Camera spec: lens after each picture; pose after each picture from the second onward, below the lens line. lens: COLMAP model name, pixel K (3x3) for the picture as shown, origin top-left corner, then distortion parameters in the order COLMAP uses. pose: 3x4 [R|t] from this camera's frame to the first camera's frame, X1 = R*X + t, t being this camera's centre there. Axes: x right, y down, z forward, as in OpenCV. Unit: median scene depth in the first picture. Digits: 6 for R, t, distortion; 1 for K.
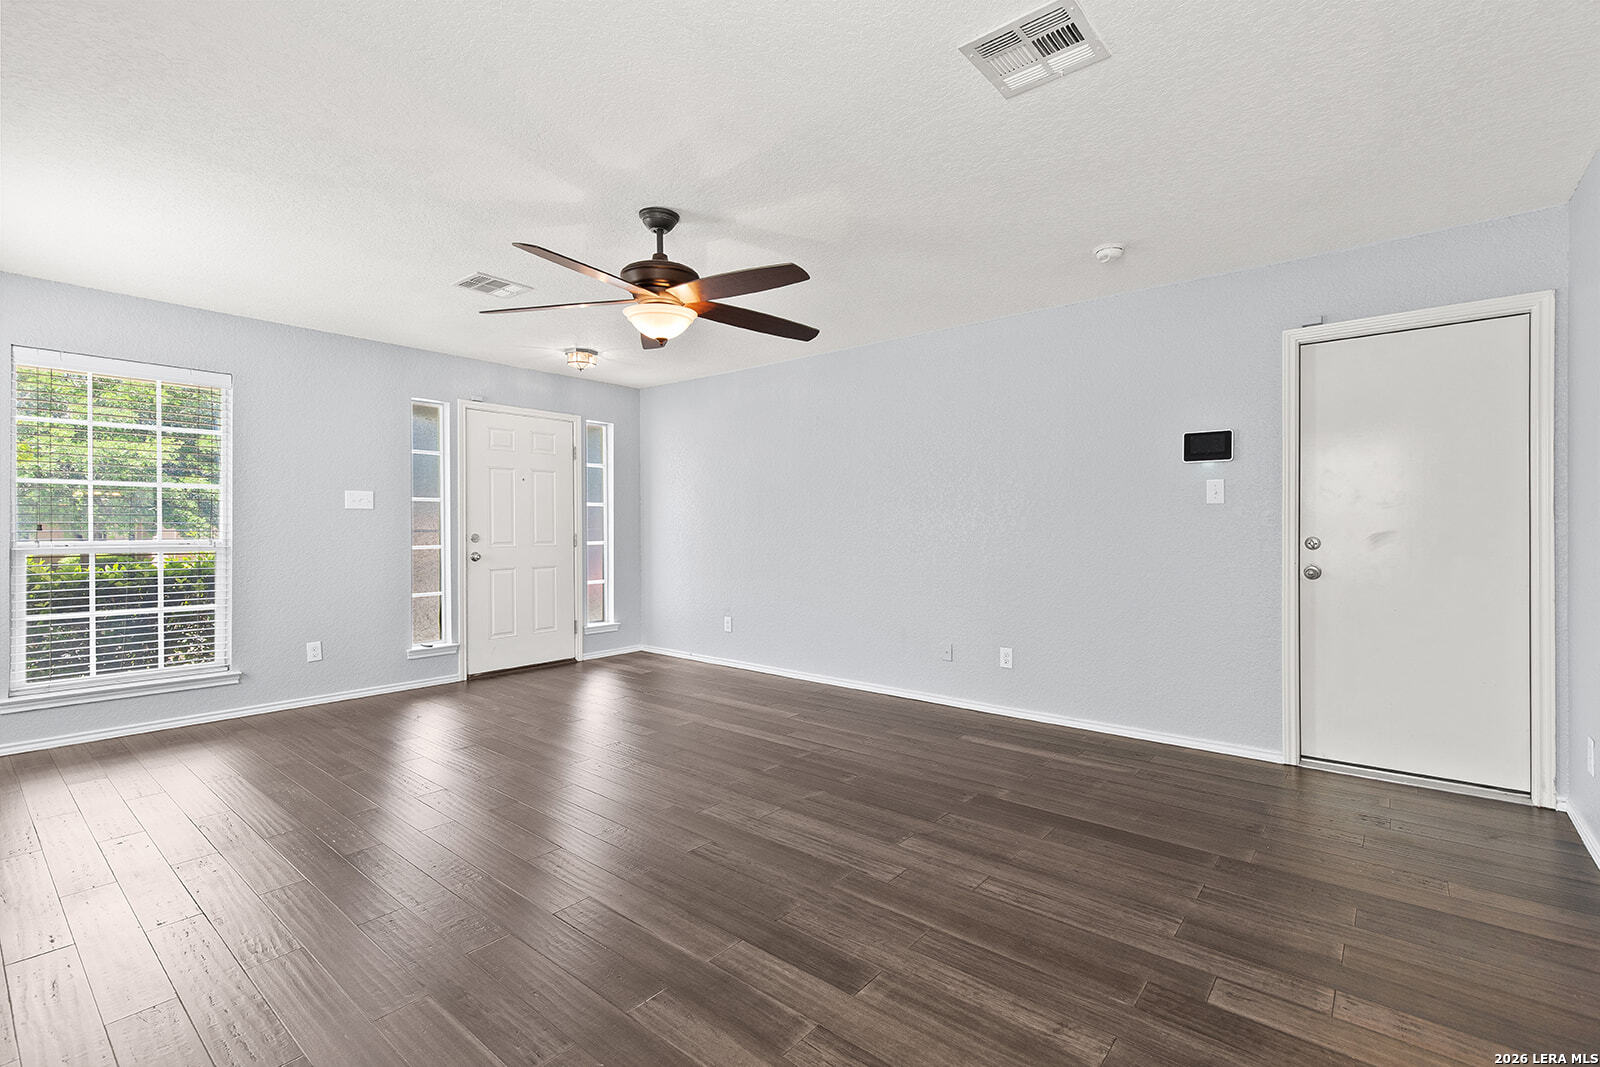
lens RADIAL K [[722.2, 0, 809.9], [0, 722.2, 528.6], [0, 0, 1]] dist [0.007346, 0.000350]
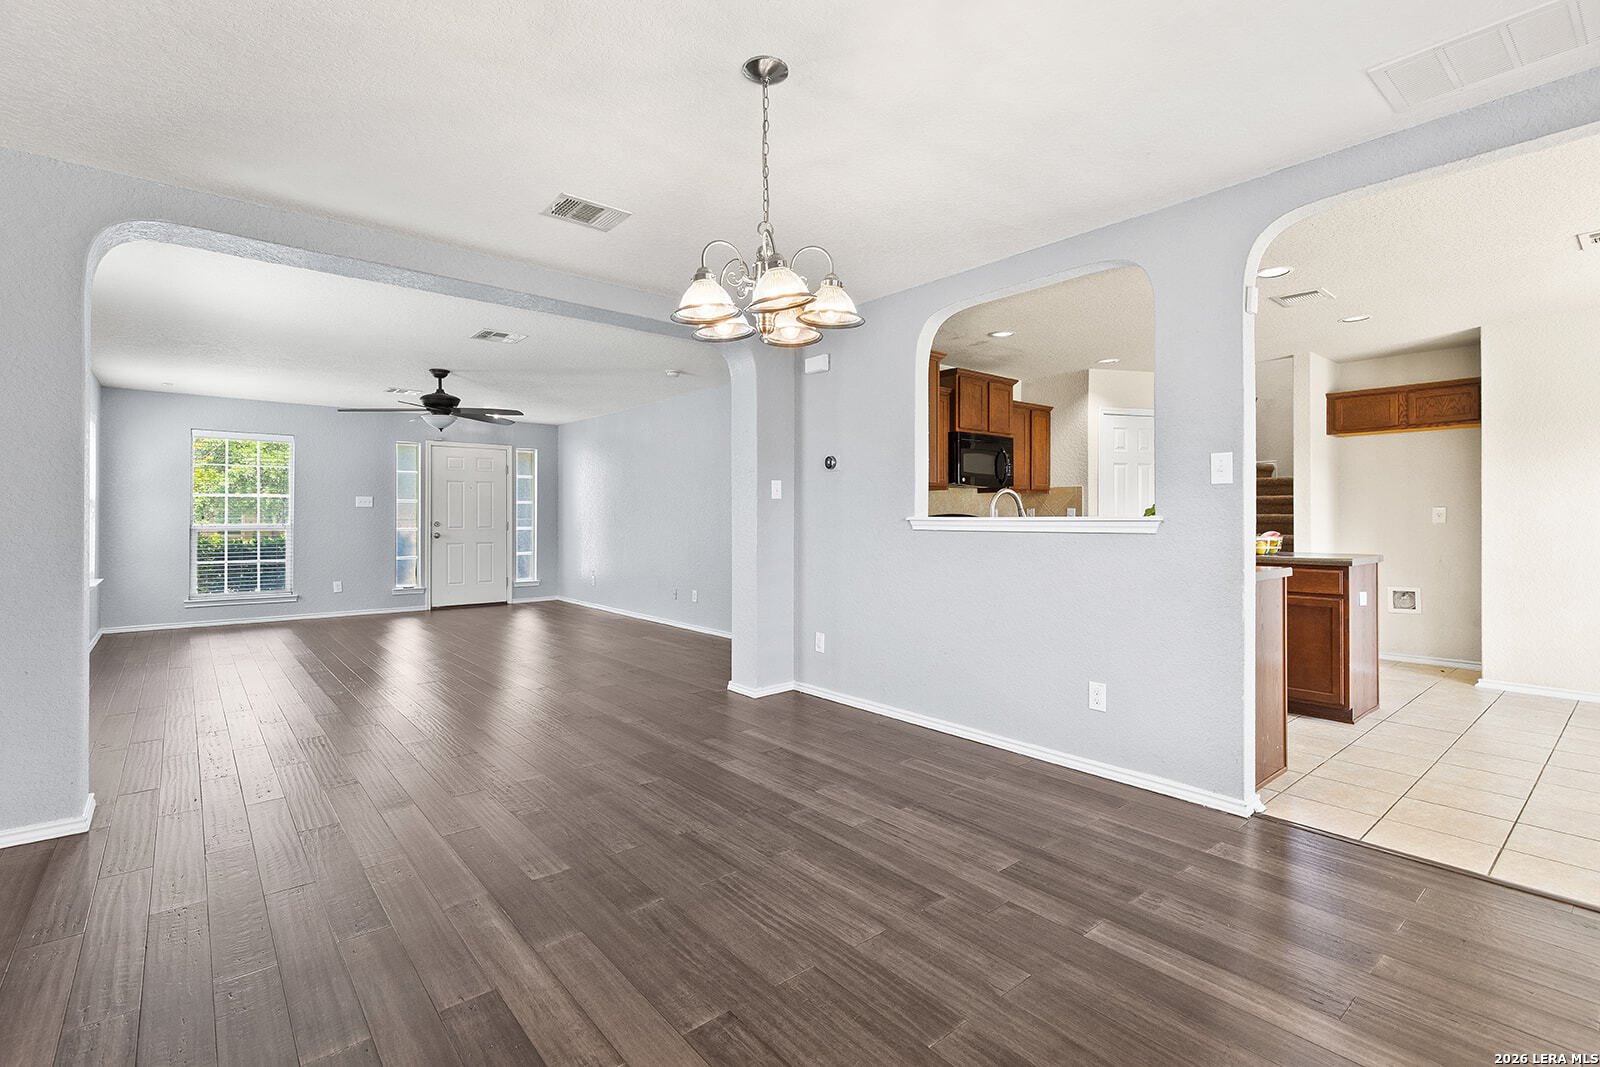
lens RADIAL K [[722.2, 0, 801.3], [0, 722.2, 513.4], [0, 0, 1]] dist [0.007346, 0.000350]
pose [[0.983980, 0.002815, -0.178257, 0.820406], [-0.003711, 0.999982, -0.004690, -0.008328], [0.178240, 0.005276, 0.983973, -0.601783]]
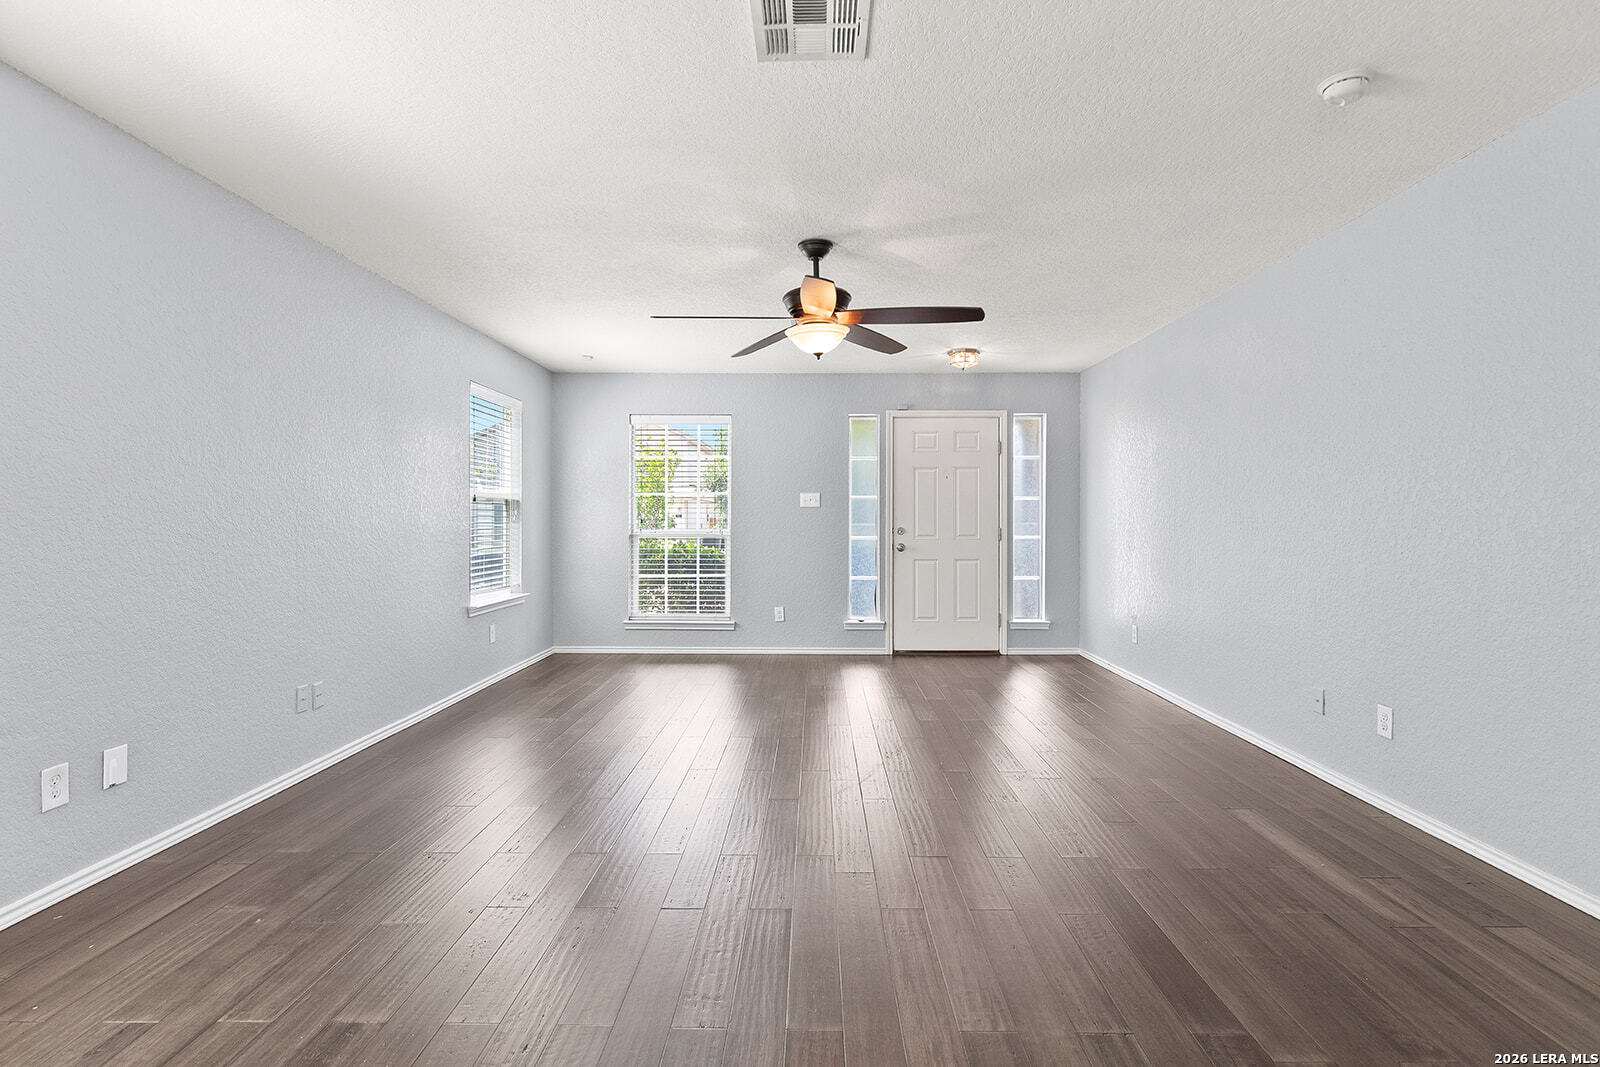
lens RADIAL K [[771.5, 0, 802.0], [0, 771.5, 532.7], [0, 0, 1]] dist [-0.005616, -0.000278]
pose [[0.622048, 0.012072, -0.782886, 0.492606], [-0.002428, 0.999906, 0.013489, -0.000339], [0.782975, -0.006490, 0.622019, 0.157692]]
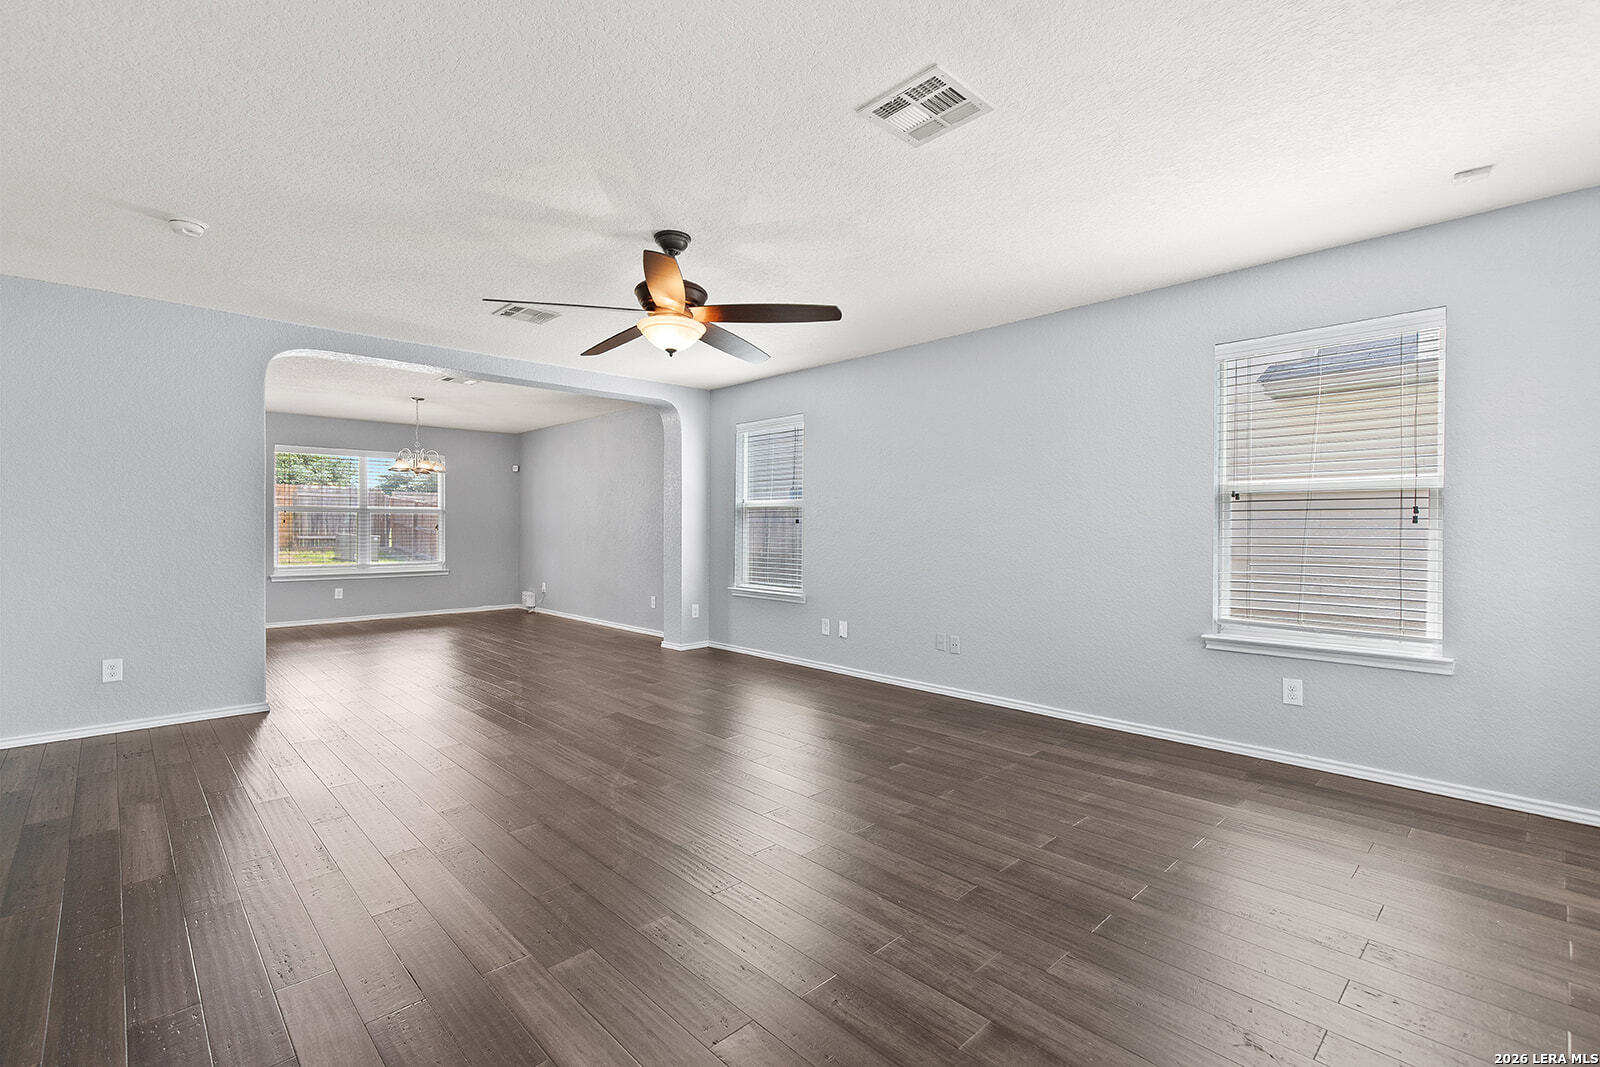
lens RADIAL K [[722.2, 0, 796.6], [0, 722.2, 522.9], [0, 0, 1]] dist [0.007346, 0.000350]
pose [[-0.991676, 0.003156, 0.128718, -0.358475], [0.002806, 0.999992, -0.002902, -0.000602], [-0.128726, -0.002517, -0.991677, 1.385213]]
